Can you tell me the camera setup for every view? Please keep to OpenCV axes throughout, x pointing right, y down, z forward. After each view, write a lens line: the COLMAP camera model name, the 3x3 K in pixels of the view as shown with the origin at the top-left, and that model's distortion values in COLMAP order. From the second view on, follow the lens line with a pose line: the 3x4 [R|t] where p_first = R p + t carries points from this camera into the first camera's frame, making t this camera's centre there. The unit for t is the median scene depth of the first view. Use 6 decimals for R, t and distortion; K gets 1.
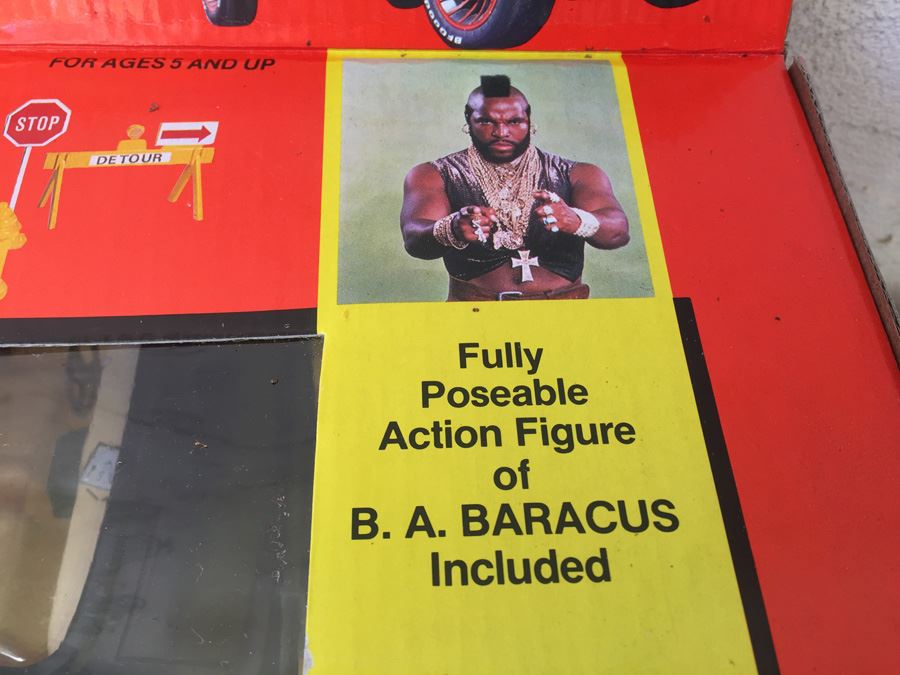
lens RADIAL K [[845.8, 0, 419.5], [0, 845.8, 339.3], [0, 0, 1]] dist [0.096983, -0.140093]
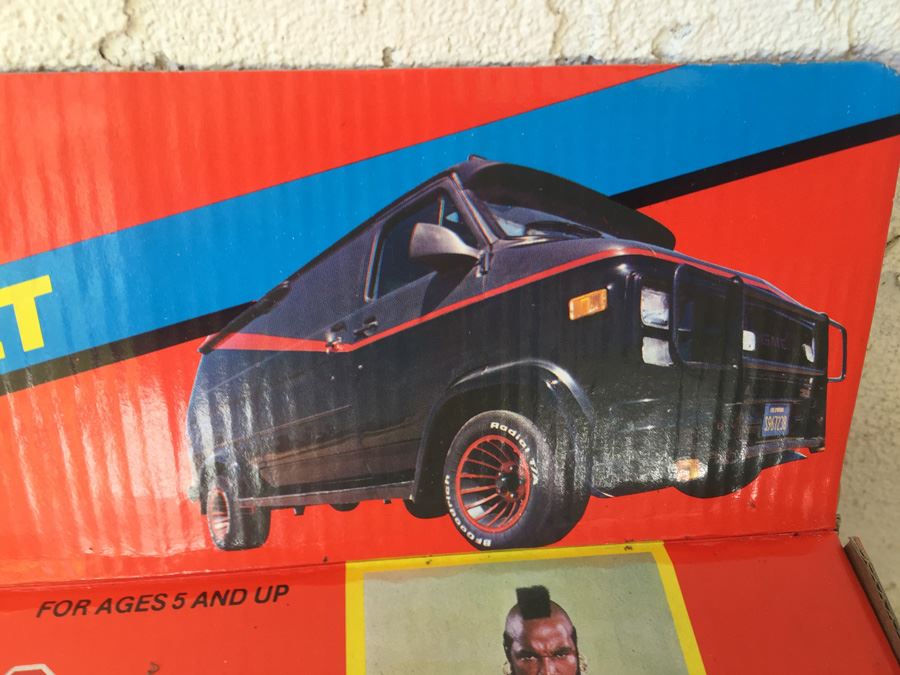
lens RADIAL K [[845.8, 0, 419.5], [0, 845.8, 339.3], [0, 0, 1]] dist [0.096983, -0.140093]
pose [[0.998829, -0.044265, 0.019504, -0.037247], [0.047459, 0.974728, -0.218295, -0.380895], [-0.009348, 0.218965, 0.975688, 0.060688]]
